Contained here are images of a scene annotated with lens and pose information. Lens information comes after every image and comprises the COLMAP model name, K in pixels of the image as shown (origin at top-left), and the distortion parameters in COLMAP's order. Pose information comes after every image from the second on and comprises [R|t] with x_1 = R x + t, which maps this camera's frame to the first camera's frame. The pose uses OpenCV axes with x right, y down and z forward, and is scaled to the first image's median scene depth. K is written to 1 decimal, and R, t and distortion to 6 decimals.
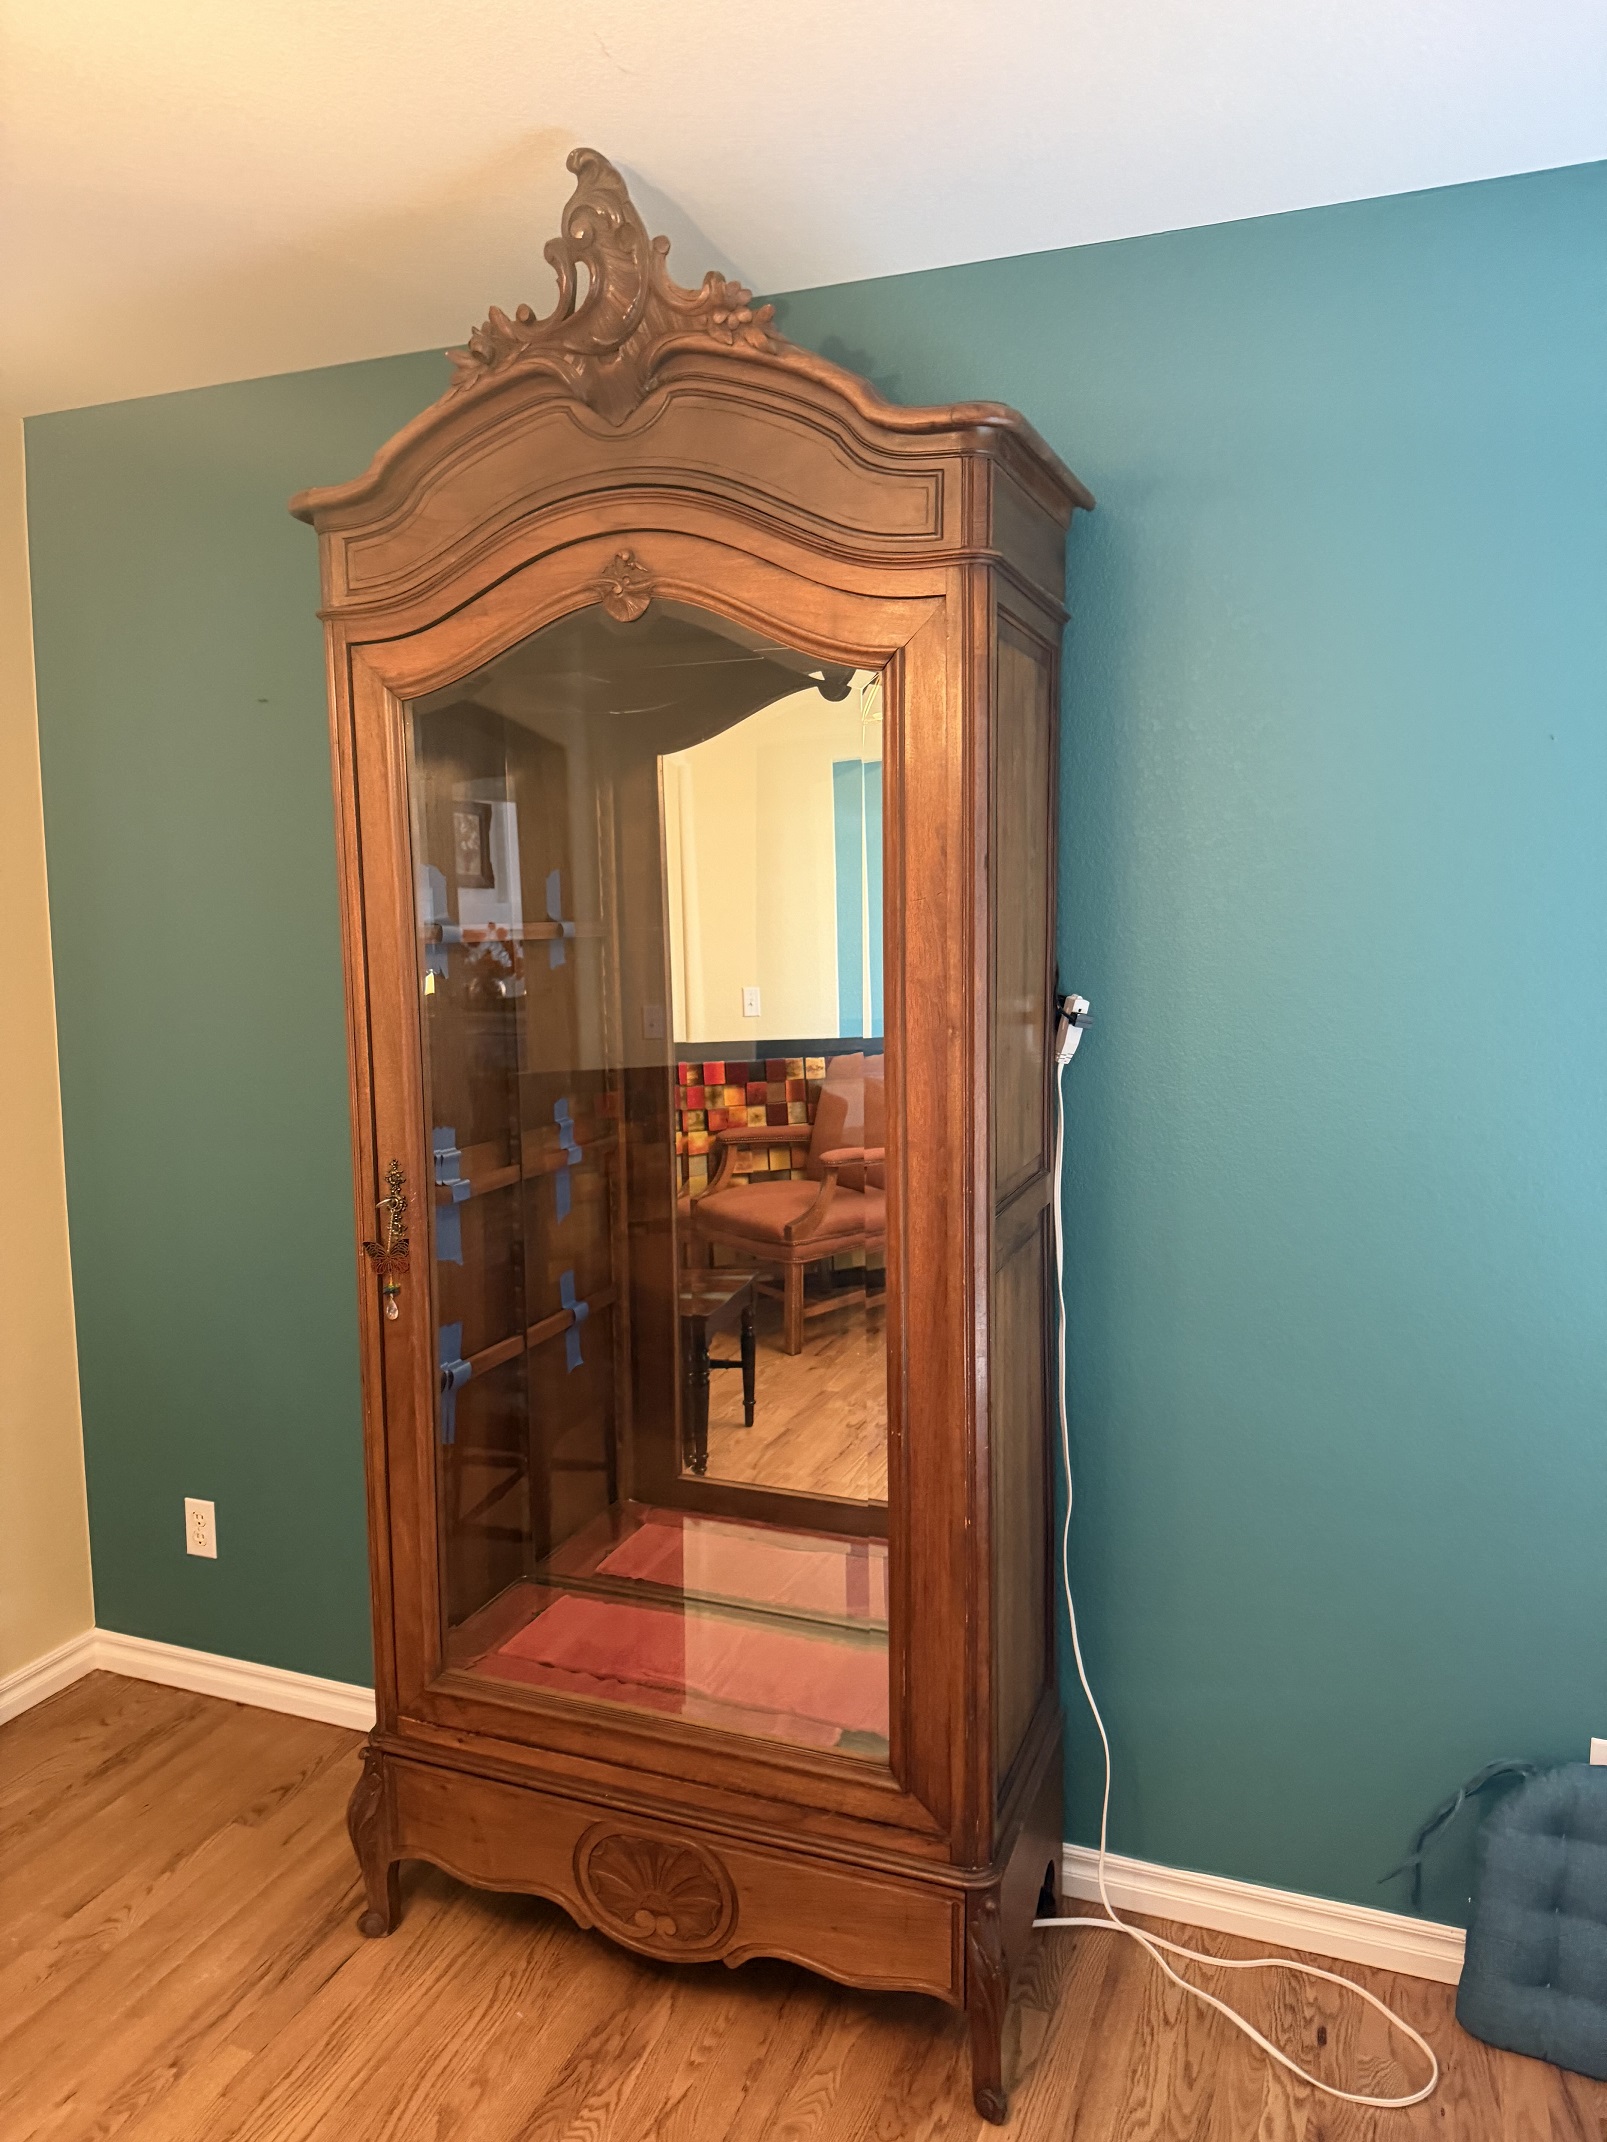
lens RADIAL K [[1509.2, 0, 803.5], [0, 1509.2, 1071.0], [0, 0, 1]] dist [0.041343, -0.000581]
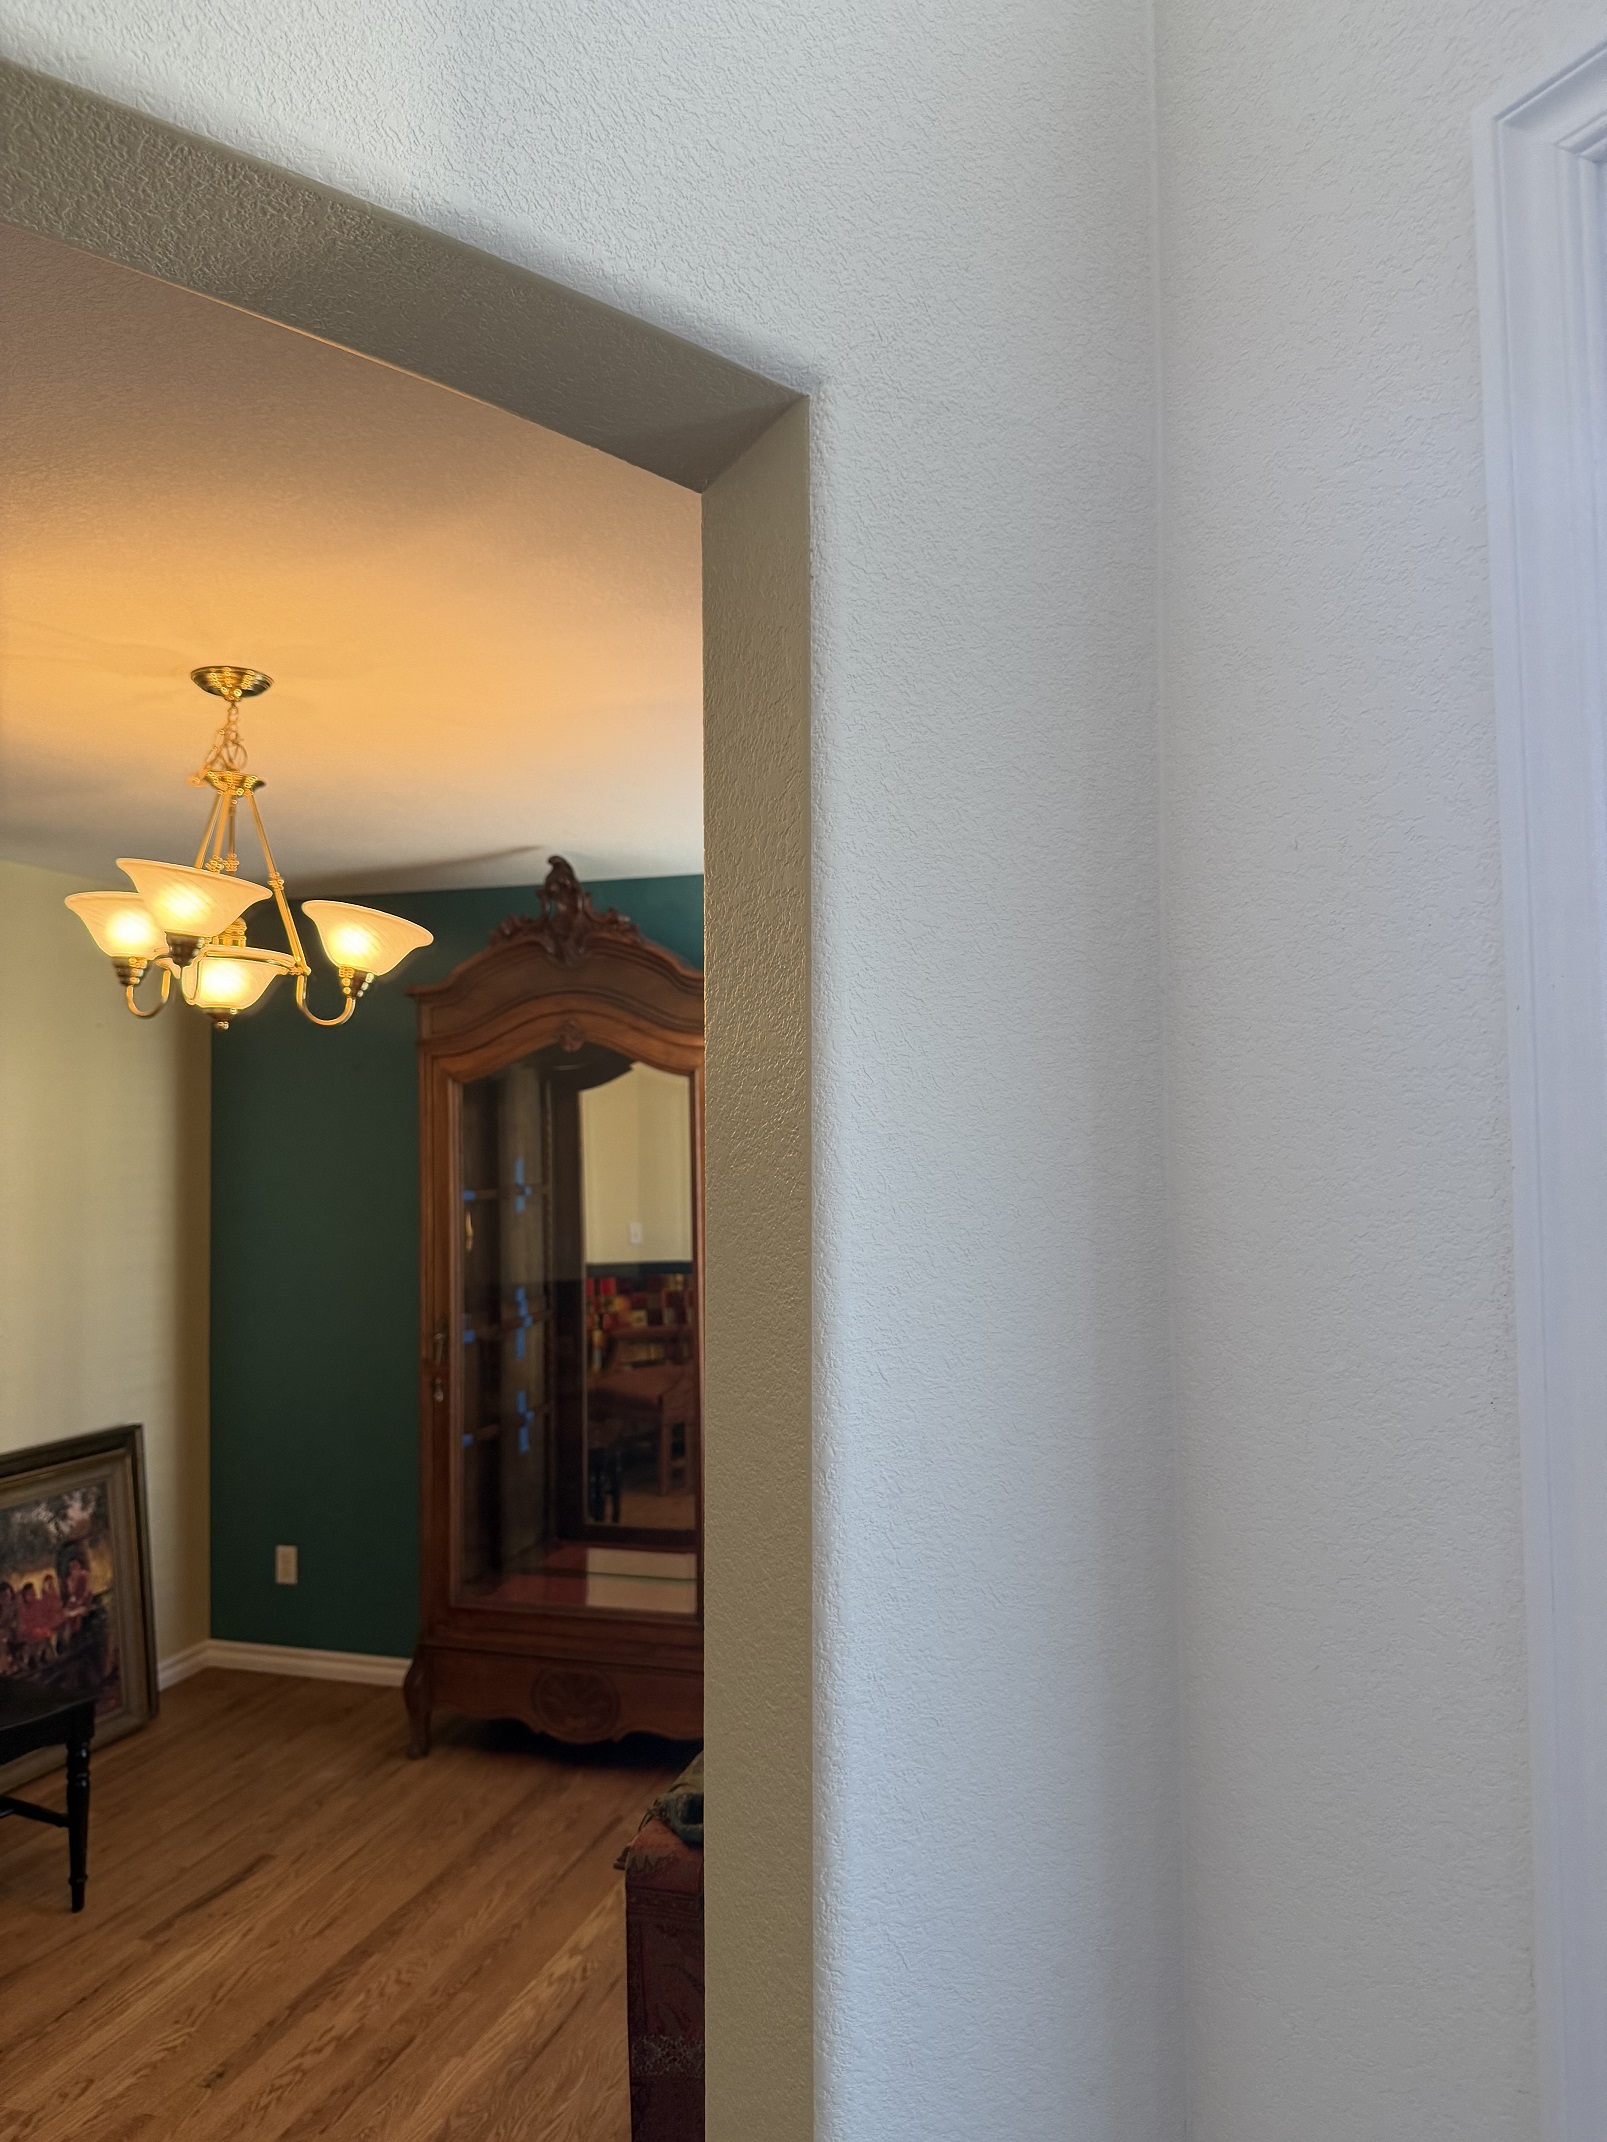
lens RADIAL K [[1509.2, 0, 803.5], [0, 1509.2, 1071.0], [0, 0, 1]] dist [0.041343, -0.000581]
pose [[0.997442, -0.003793, 0.071376, 0.039689], [0.014653, 0.988233, -0.152255, 0.039121], [-0.069959, 0.152911, 0.985761, -0.750517]]
